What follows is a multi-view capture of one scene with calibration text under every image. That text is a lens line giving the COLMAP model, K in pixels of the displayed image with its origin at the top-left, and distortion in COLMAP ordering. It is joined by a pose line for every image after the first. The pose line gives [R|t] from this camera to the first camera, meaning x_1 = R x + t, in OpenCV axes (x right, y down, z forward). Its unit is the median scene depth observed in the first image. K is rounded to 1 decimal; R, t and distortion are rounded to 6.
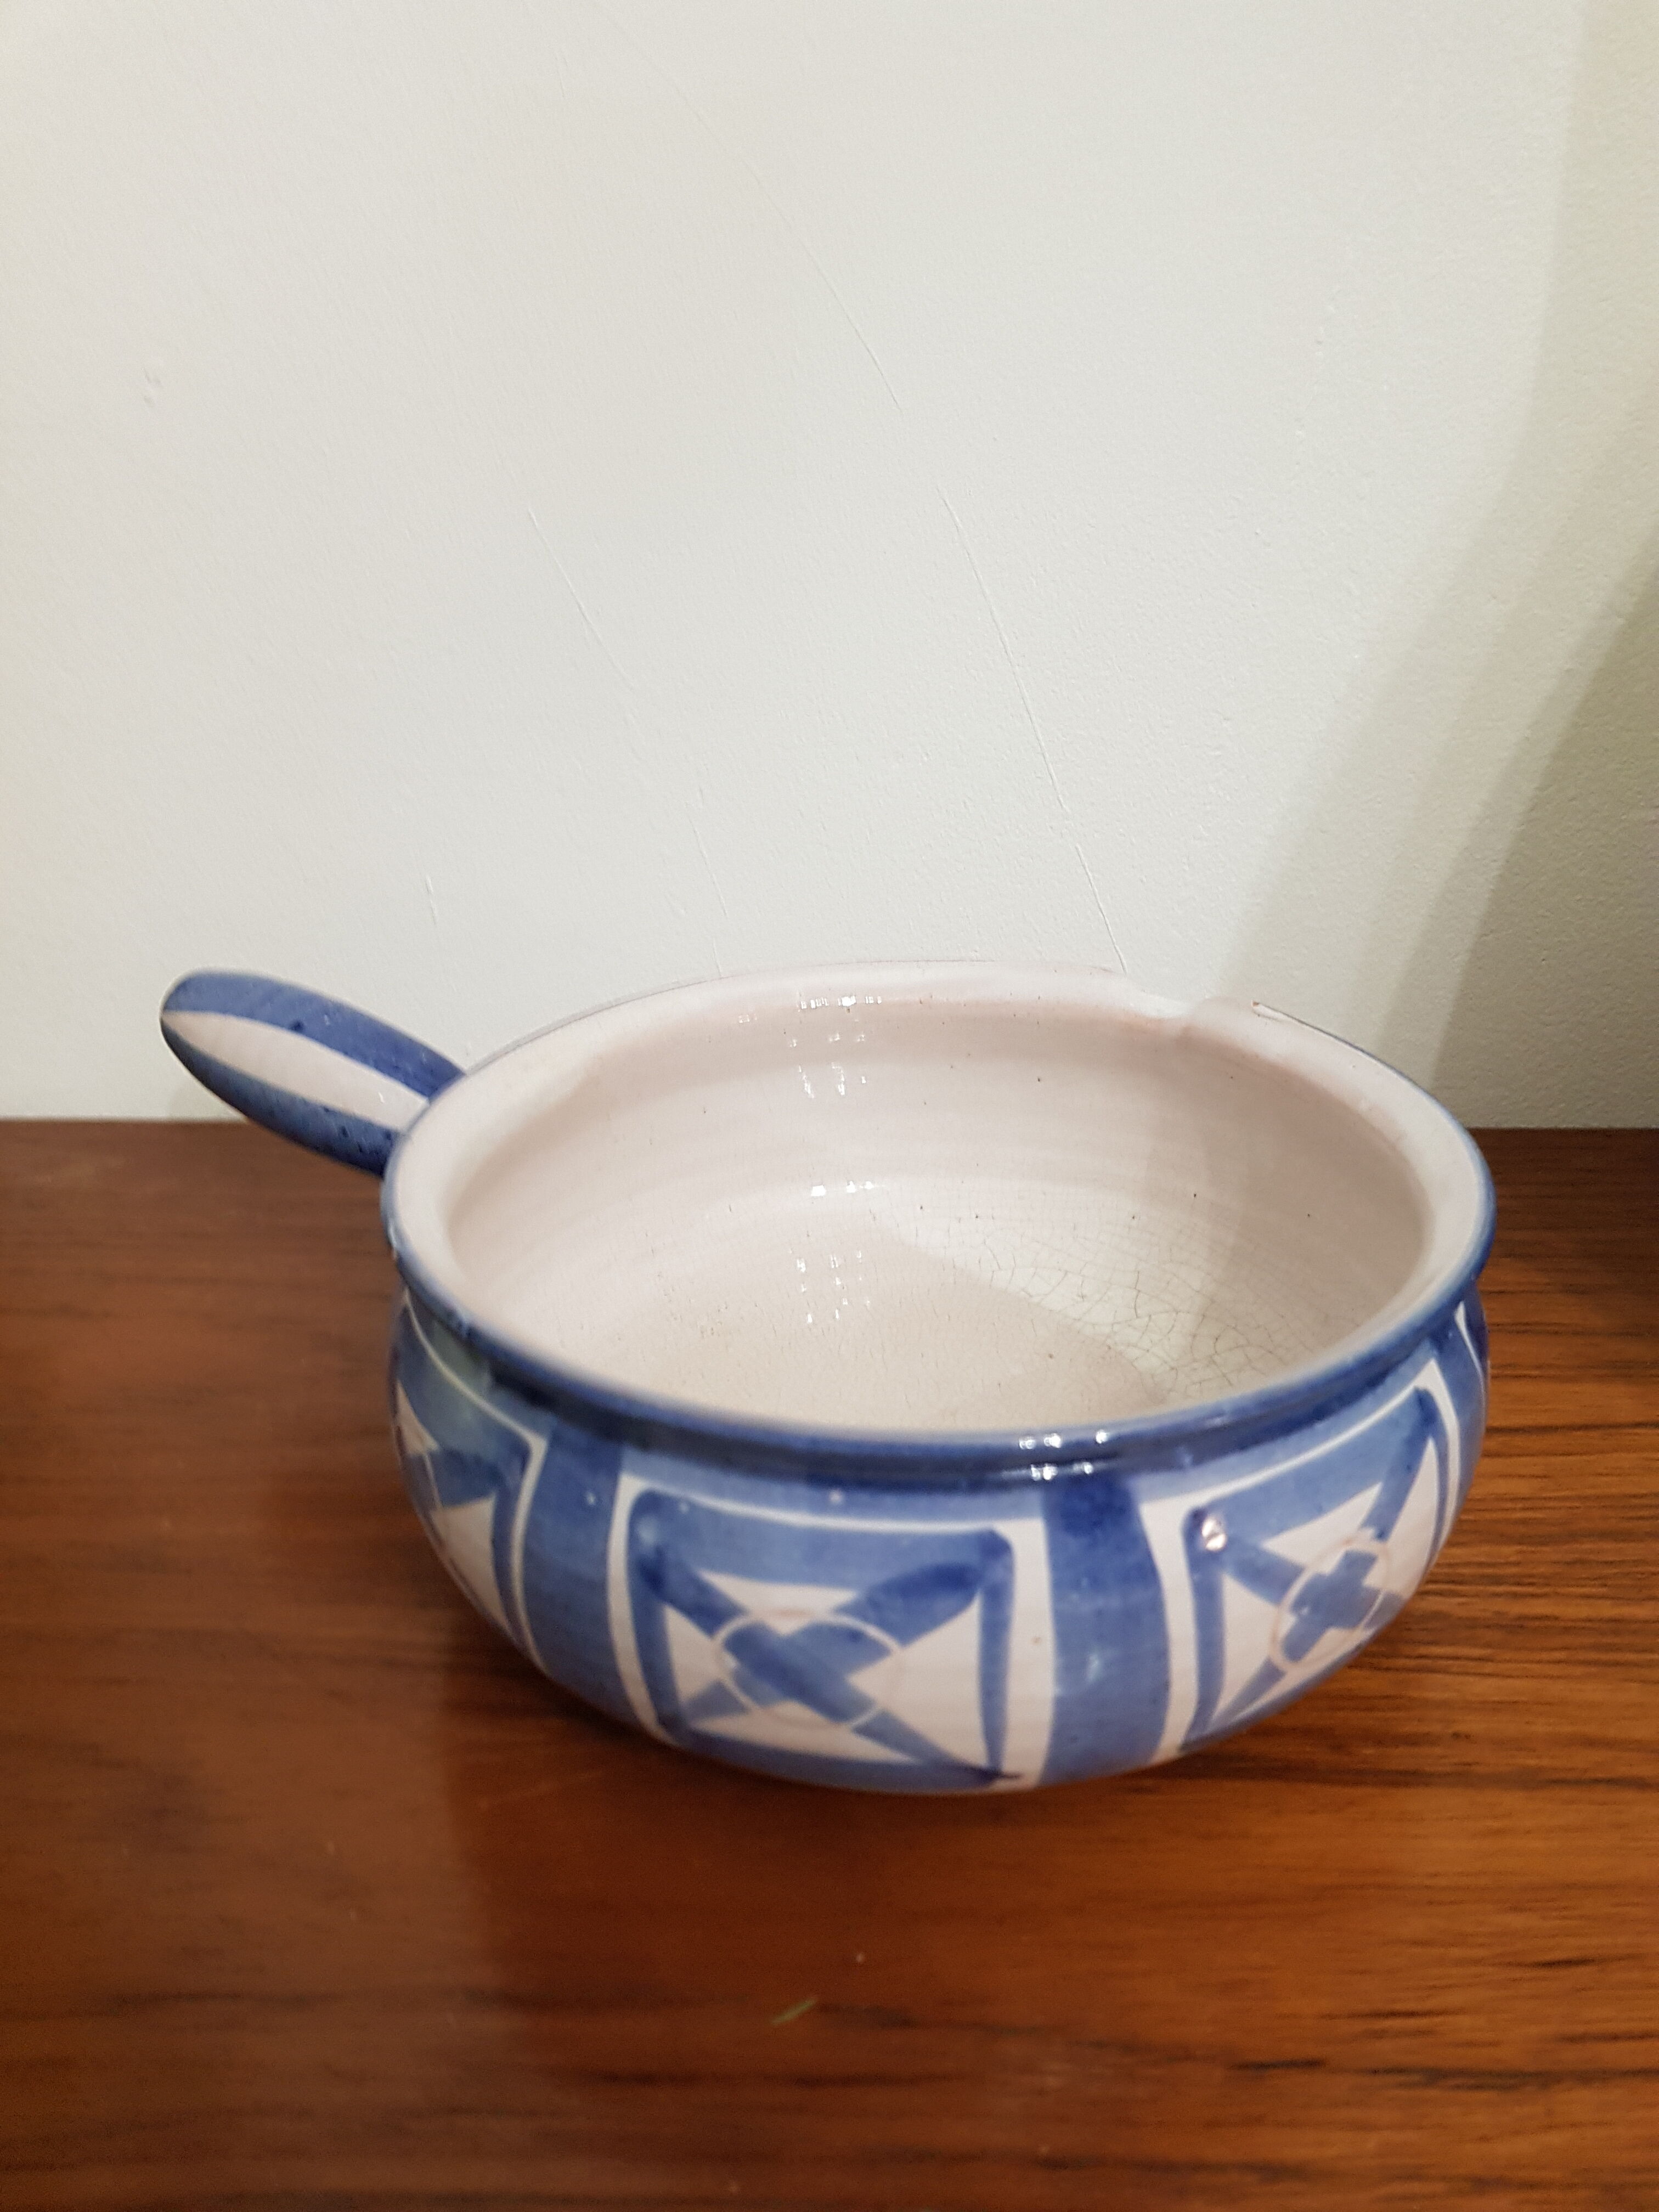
lens RADIAL K [[1770.8, 0, 860.0], [0, 1770.8, 1116.6], [0, 0, 1]] dist [0.043247, -0.078997]
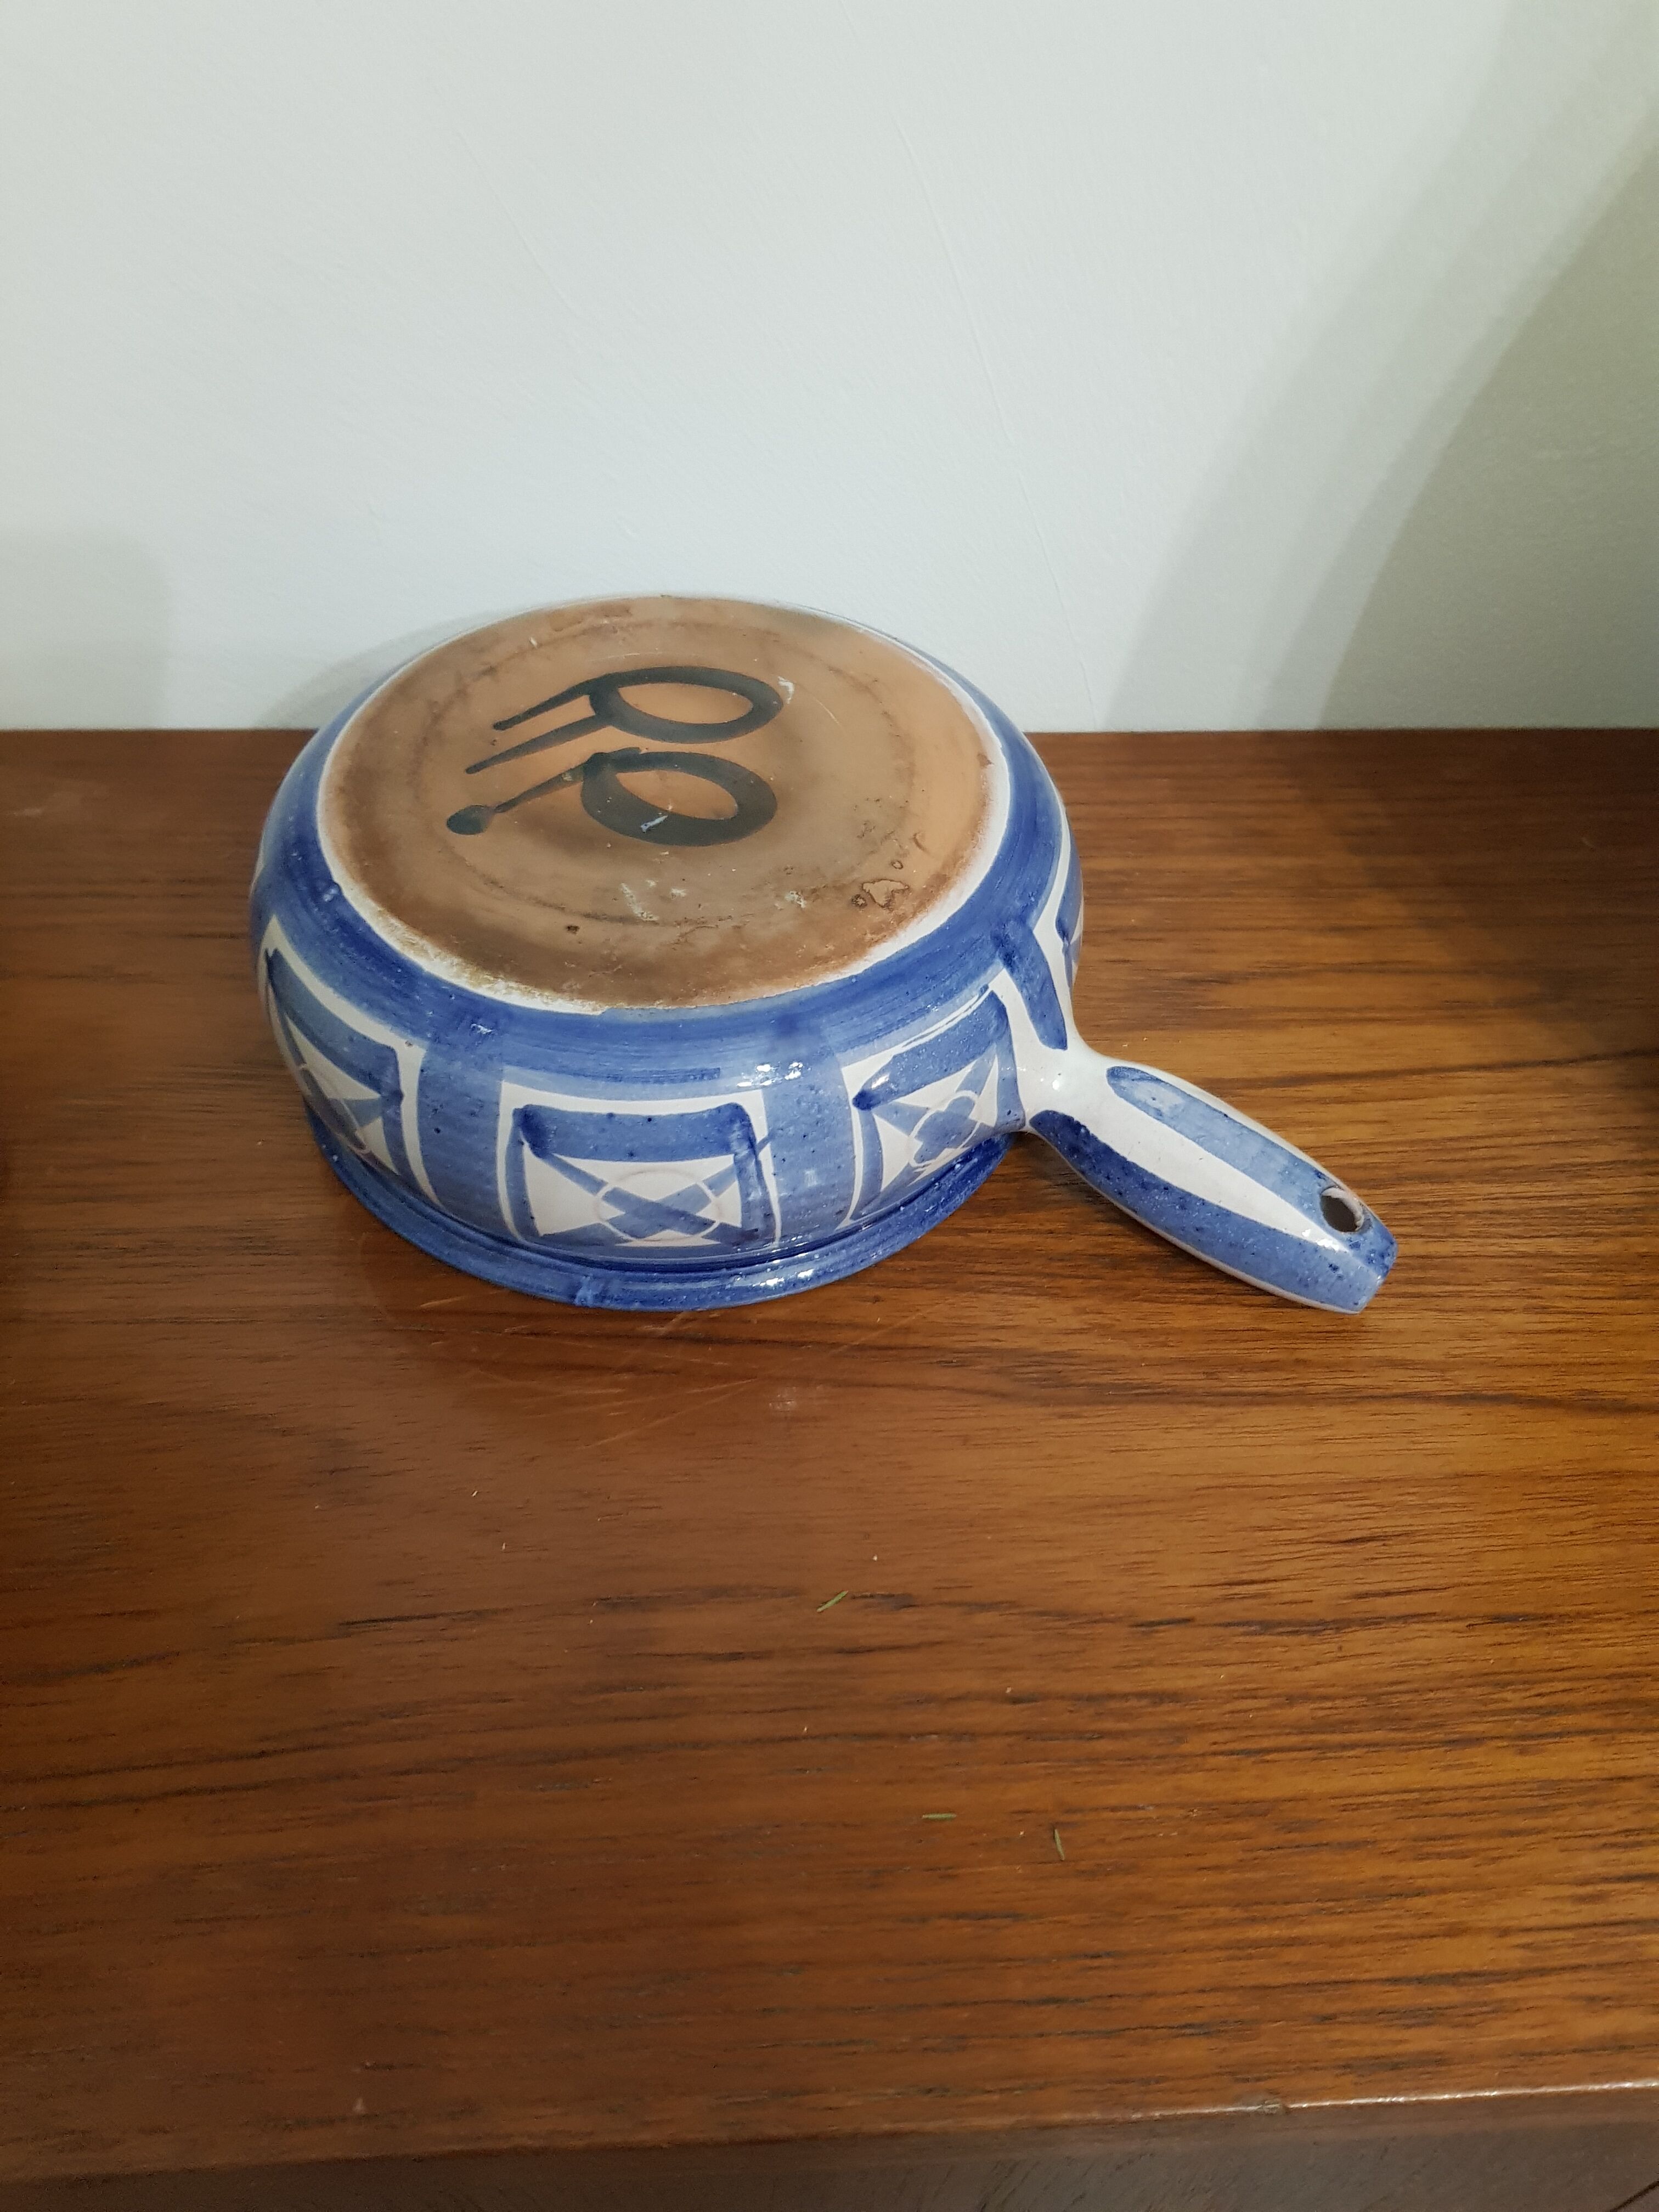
lens RADIAL K [[1770.8, 0, 894.6], [0, 1770.8, 1128.3], [0, 0, 1]] dist [0.043247, -0.078997]
pose [[0.995507, -0.032339, 0.088990, -0.081440], [-0.005295, 0.919381, 0.393333, -0.328129], [-0.094536, -0.392037, 0.915079, -0.131192]]
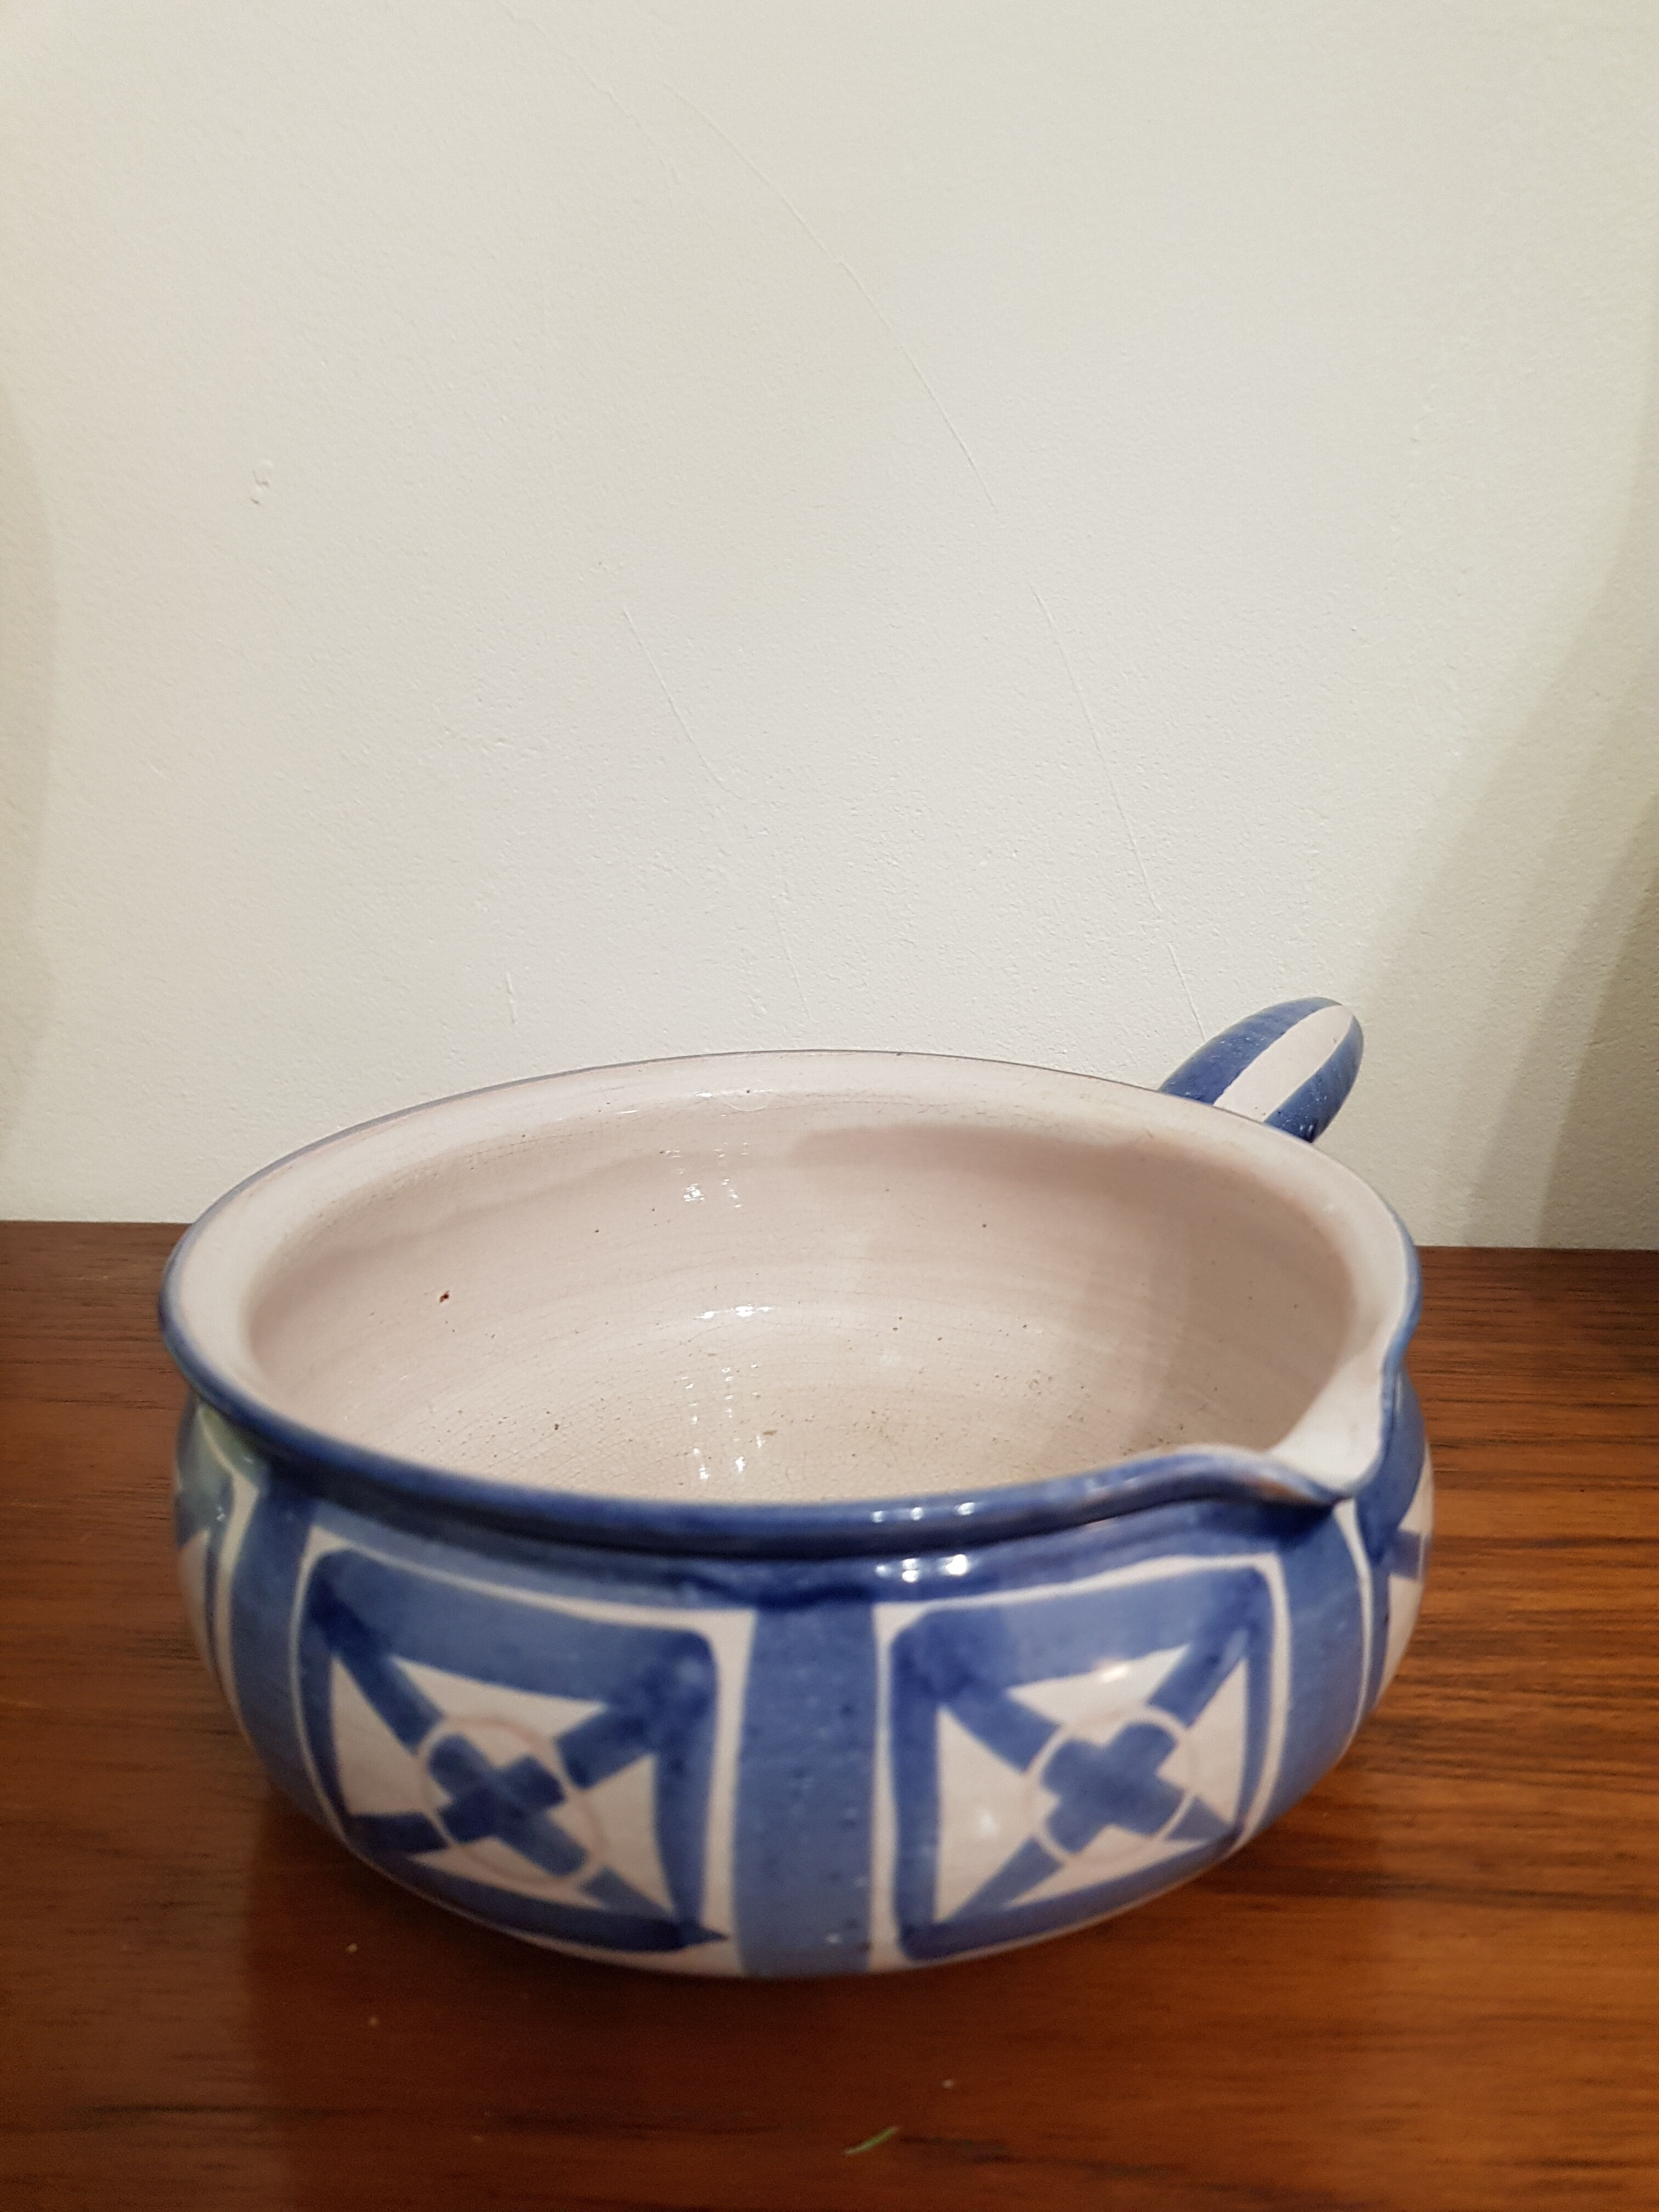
lens RADIAL K [[1770.8, 0, 879.8], [0, 1770.8, 1099.7], [0, 0, 1]] dist [0.043247, -0.078997]
pose [[0.999493, 0.013210, -0.028960, -0.011875], [-0.016718, 0.992085, -0.124450, 0.085842], [0.027086, 0.124871, 0.991803, 0.062892]]
